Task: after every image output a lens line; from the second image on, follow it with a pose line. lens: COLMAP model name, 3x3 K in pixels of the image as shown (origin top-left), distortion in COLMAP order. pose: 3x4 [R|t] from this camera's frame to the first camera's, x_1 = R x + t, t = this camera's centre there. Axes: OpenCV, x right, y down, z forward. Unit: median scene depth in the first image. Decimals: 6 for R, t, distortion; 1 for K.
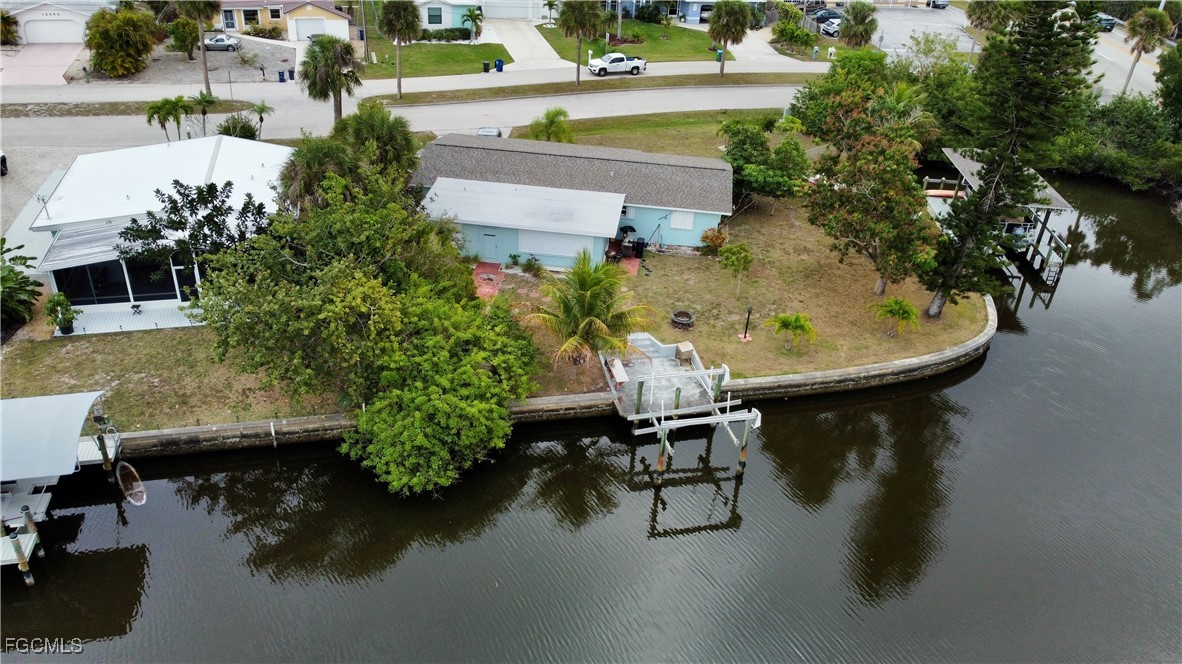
lens RADIAL K [[894.3, 0, 585.2], [0, 894.3, 337.7], [0, 0, 1]] dist [-0.003752, -0.002009]
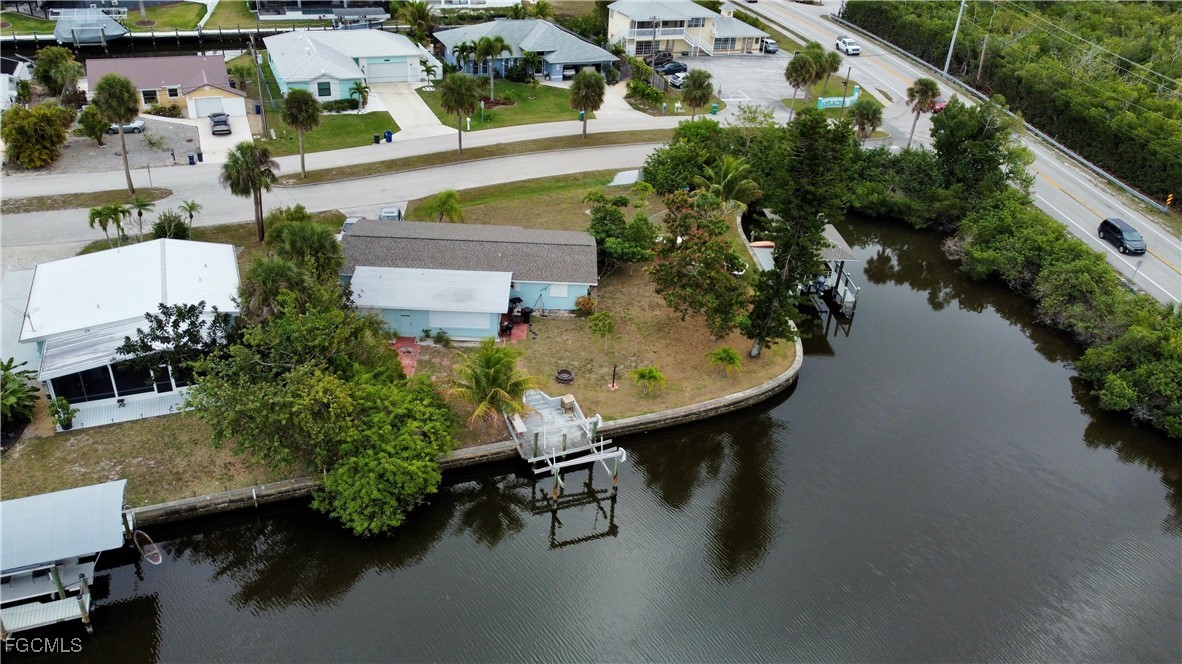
lens RADIAL K [[894.3, 0, 585.2], [0, 894.3, 337.7], [0, 0, 1]] dist [-0.003752, -0.002009]
pose [[0.989576, -0.068072, 0.126908, -0.019985], [0.067695, 0.997679, 0.007290, -0.078210], [-0.127110, 0.001377, 0.991888, -0.266250]]
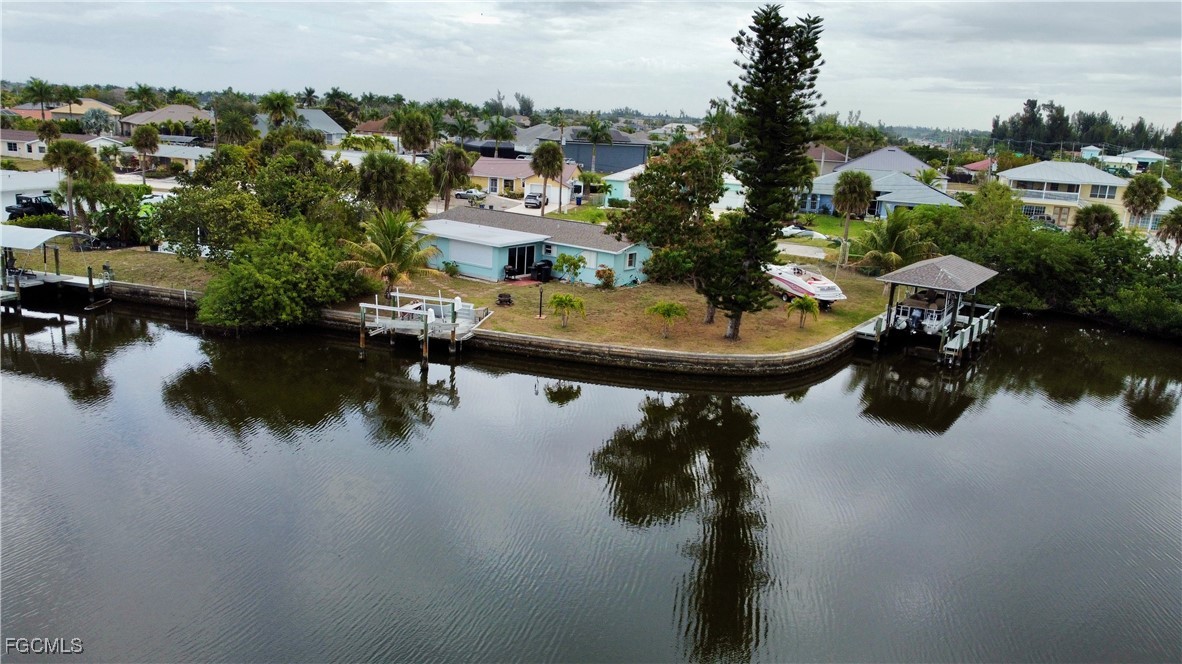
lens RADIAL K [[894.3, 0, 585.2], [0, 894.3, 337.7], [0, 0, 1]] dist [-0.003752, -0.002009]
pose [[0.864816, 0.117509, -0.488144, 0.760143], [-0.266141, 0.931692, -0.247223, 0.283401], [0.425749, 0.343717, 0.837016, 0.043463]]
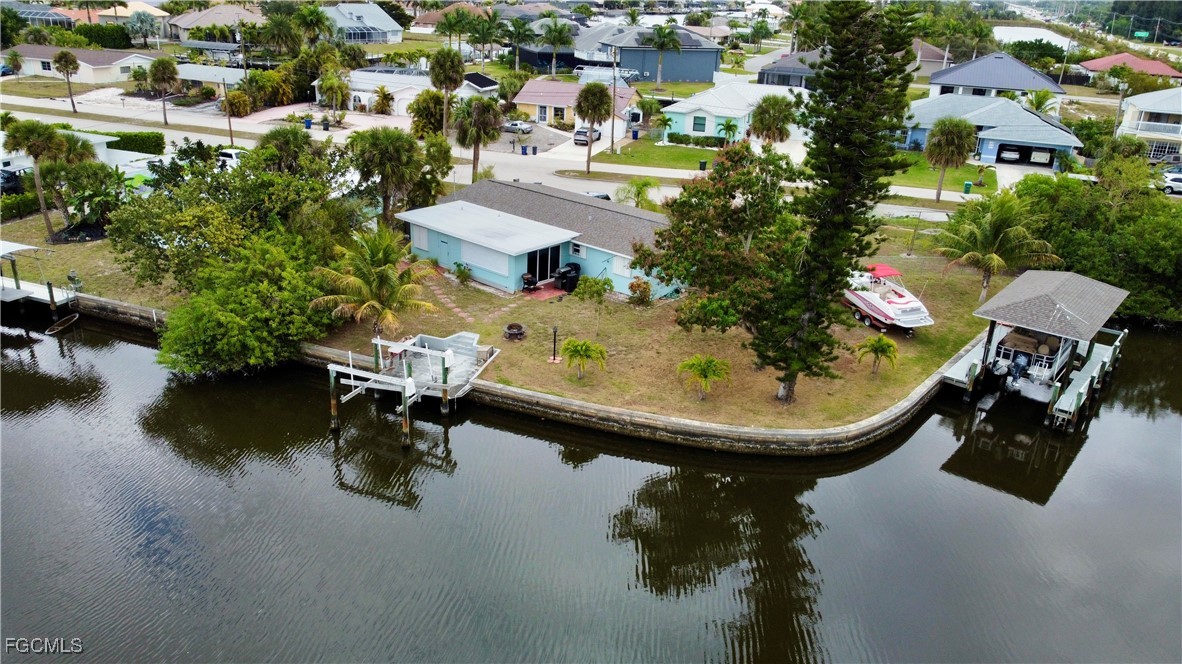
lens RADIAL K [[894.3, 0, 585.2], [0, 894.3, 337.7], [0, 0, 1]] dist [-0.003752, -0.002009]
pose [[0.818983, 0.197939, -0.538597, 0.687819], [-0.293203, 0.951191, -0.096271, 0.058011], [0.493253, 0.236763, 0.837045, 0.174659]]
